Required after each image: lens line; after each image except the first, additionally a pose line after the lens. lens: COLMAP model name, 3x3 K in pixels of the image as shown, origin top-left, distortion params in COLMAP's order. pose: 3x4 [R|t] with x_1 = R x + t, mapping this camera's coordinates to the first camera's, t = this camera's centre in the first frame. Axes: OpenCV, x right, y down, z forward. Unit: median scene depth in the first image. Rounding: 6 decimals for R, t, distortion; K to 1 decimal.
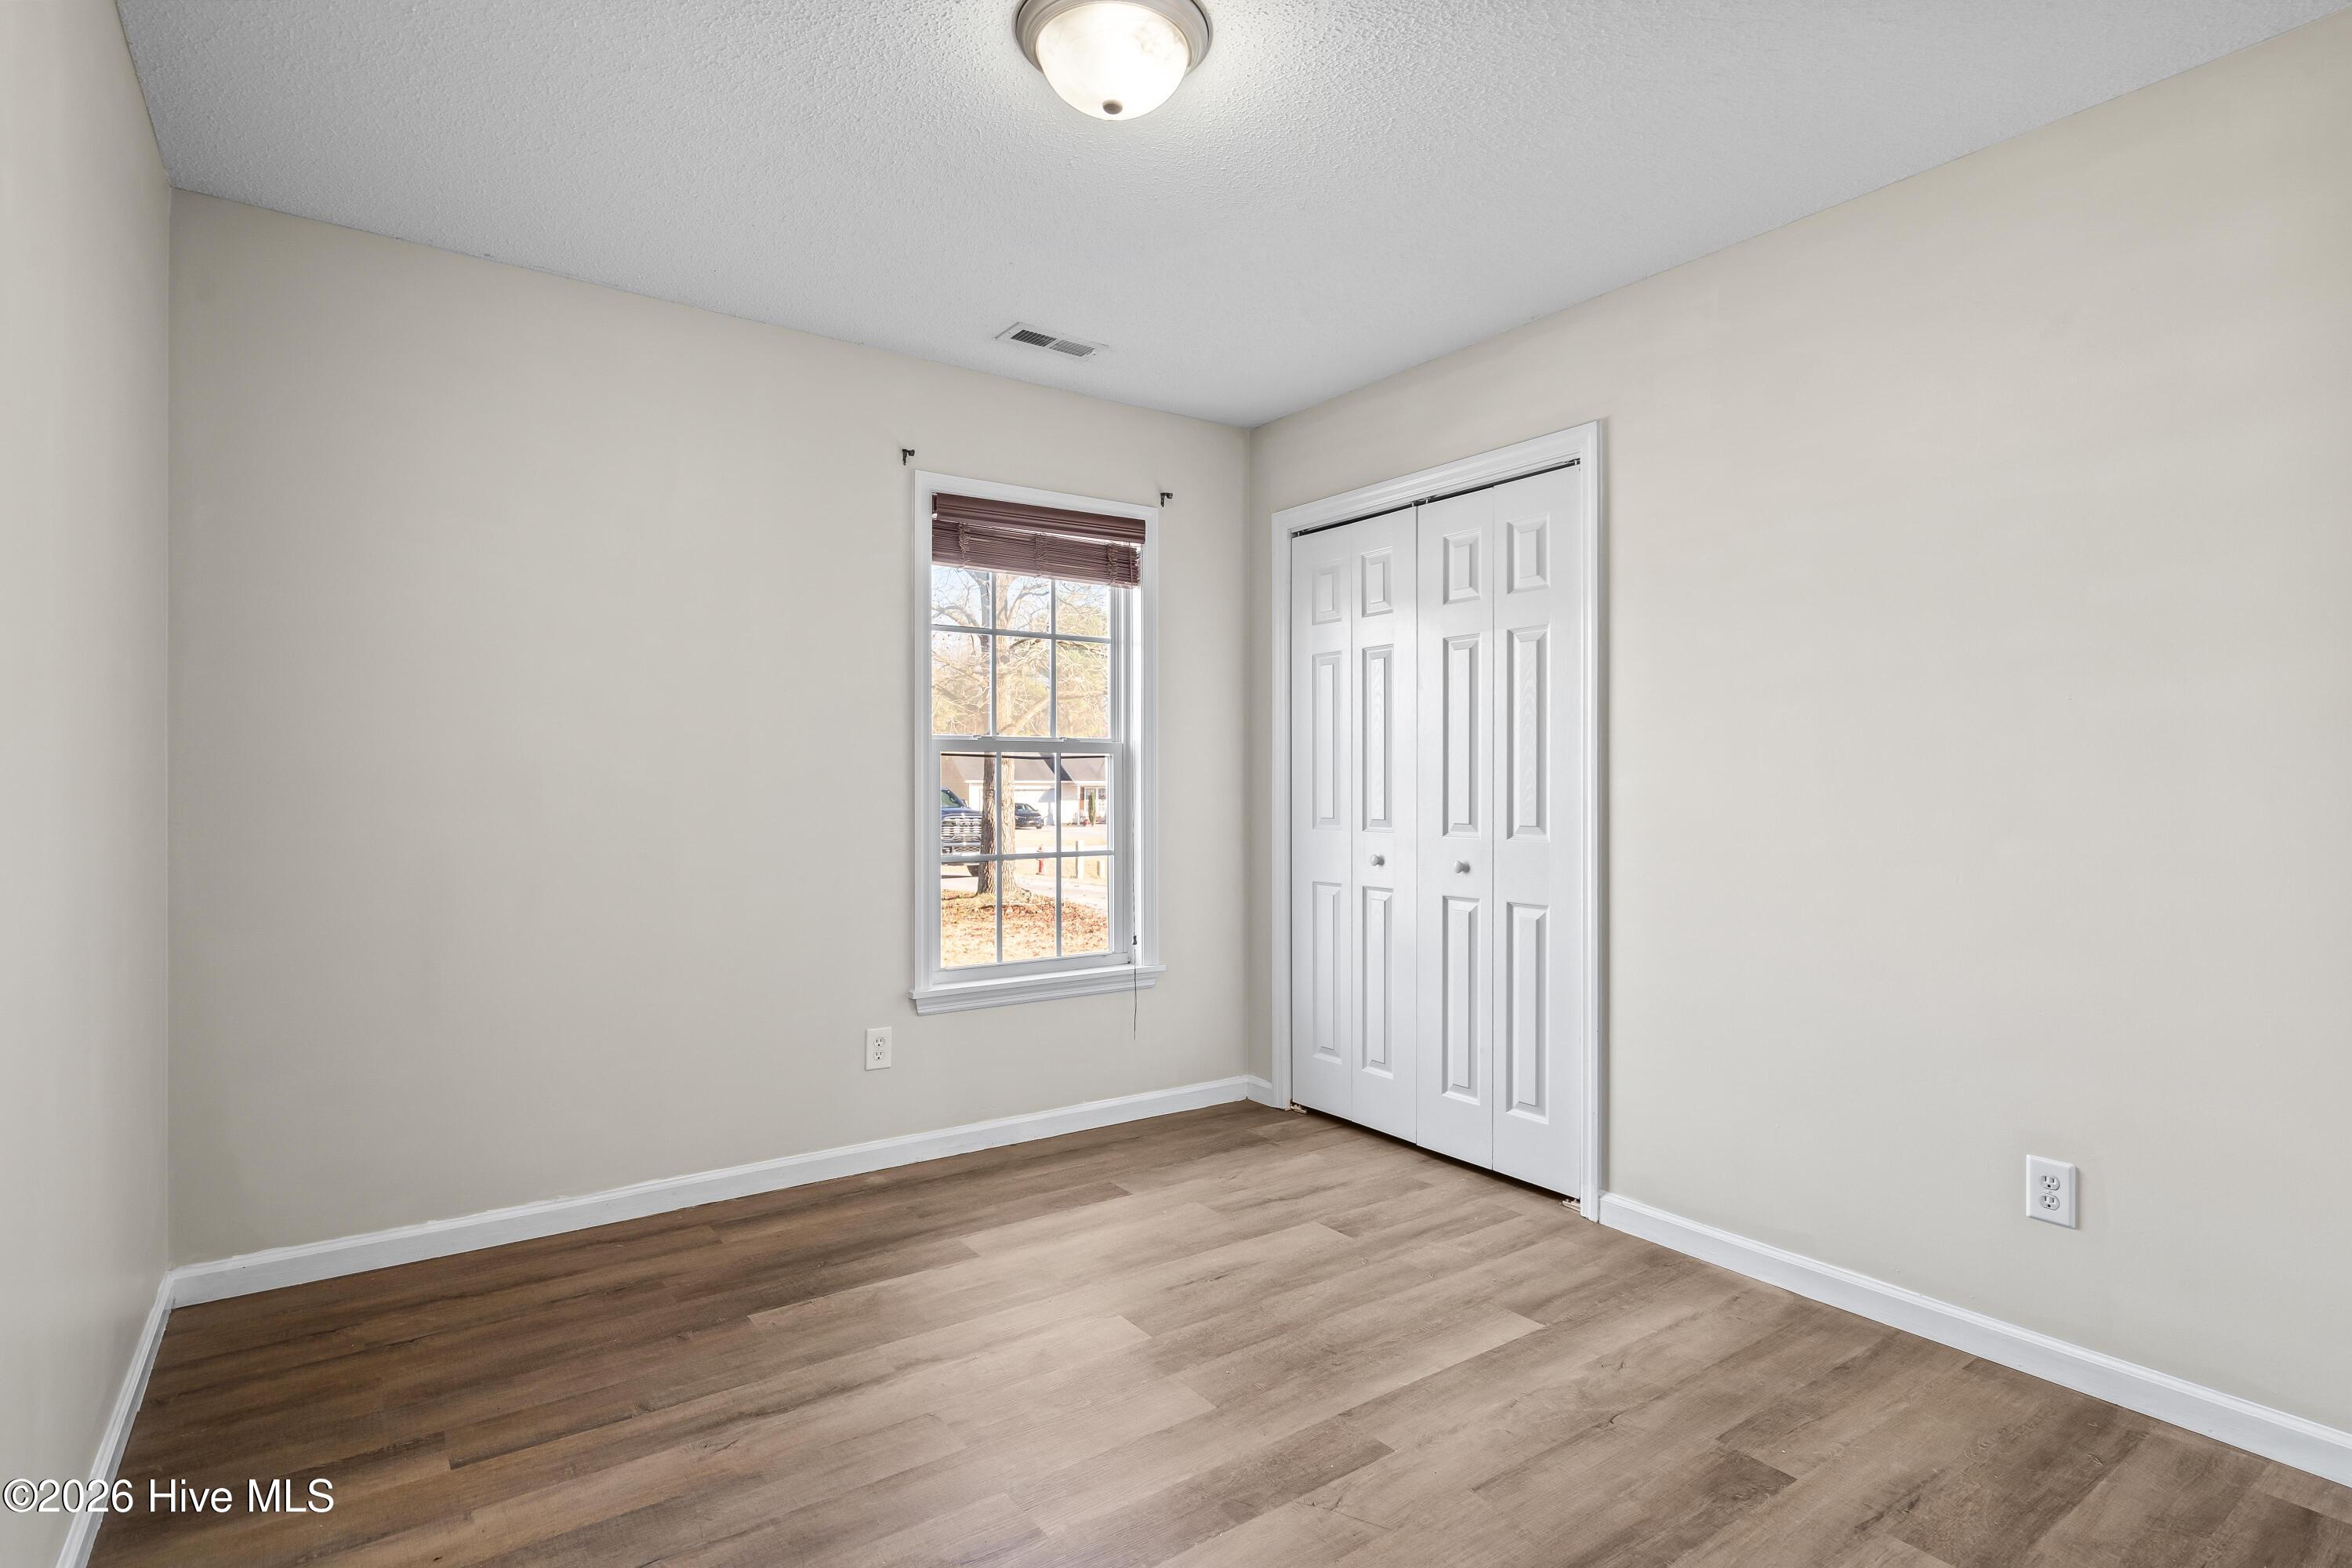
lens RADIAL K [[1149.2, 0, 1174.4], [0, 1149.2, 779.9], [0, 0, 1]] dist [0.001768, 0.001541]
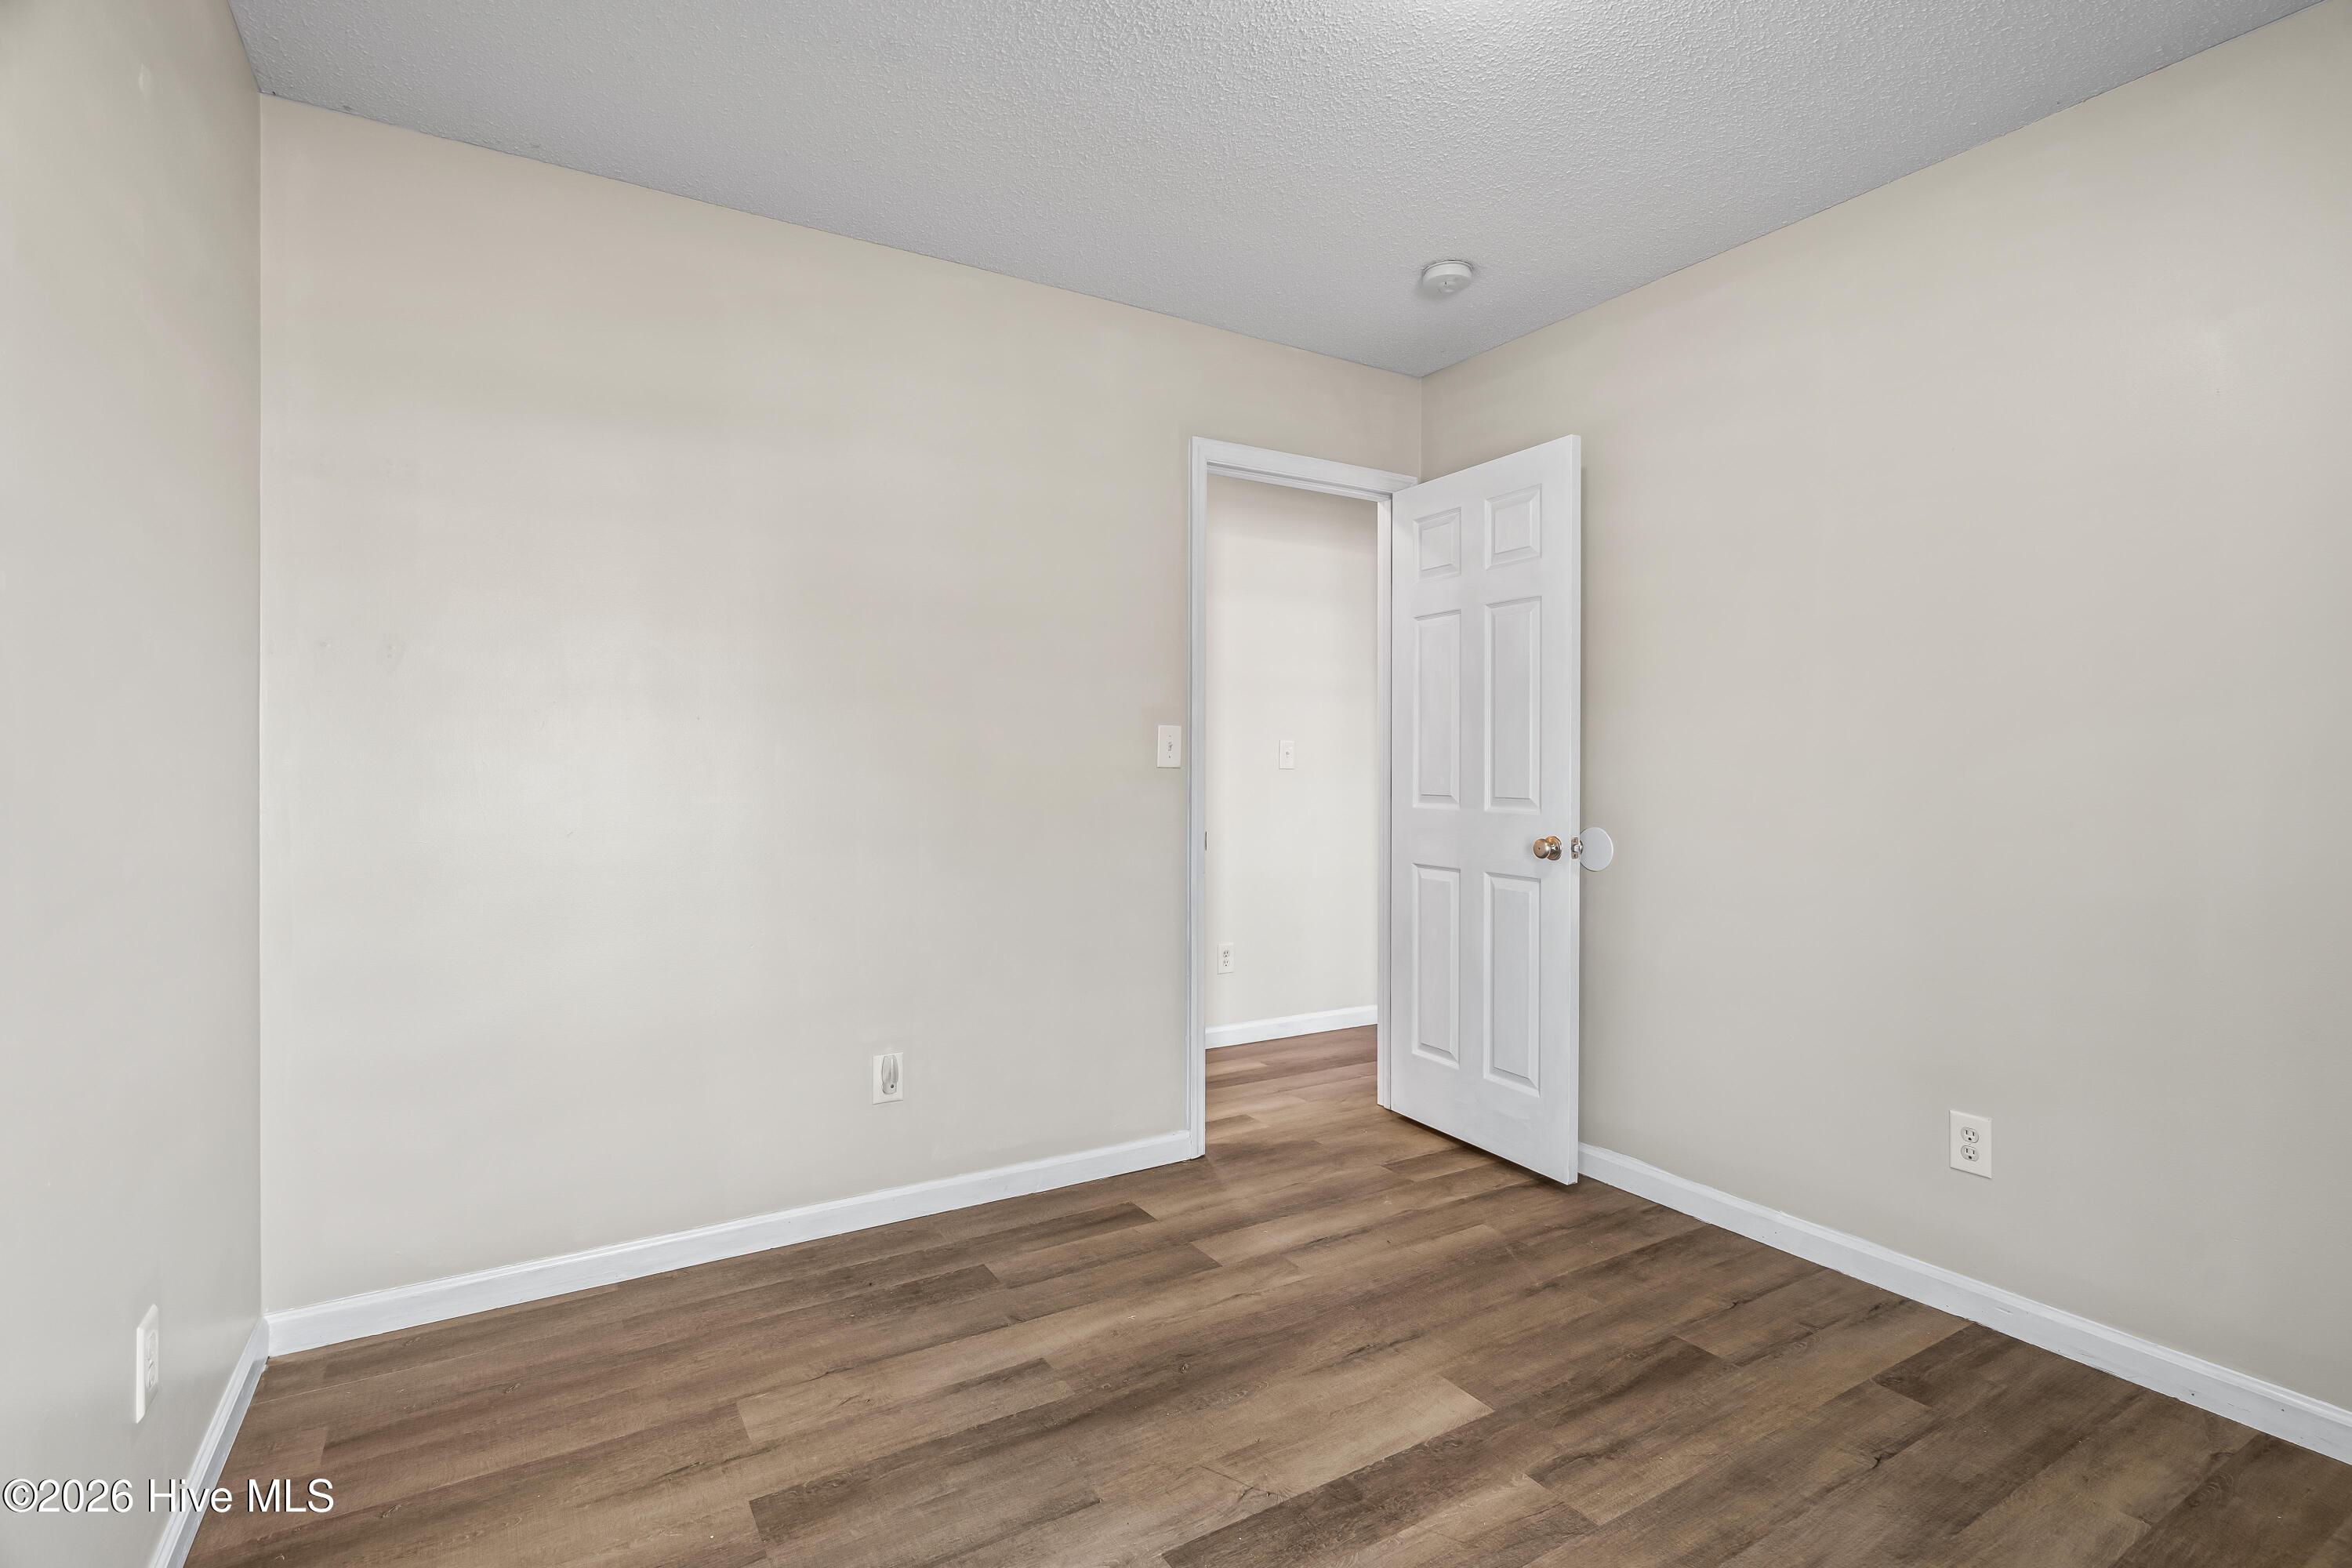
lens RADIAL K [[1102.8, 0, 1175.3], [0, 1102.8, 773.5], [0, 0, 1]] dist [-0.001895, -0.000926]
pose [[-0.997436, -0.002884, 0.071501, 0.135293], [-0.001958, 0.999913, 0.013021, -0.001328], [-0.071532, 0.012847, -0.997356, 1.941994]]
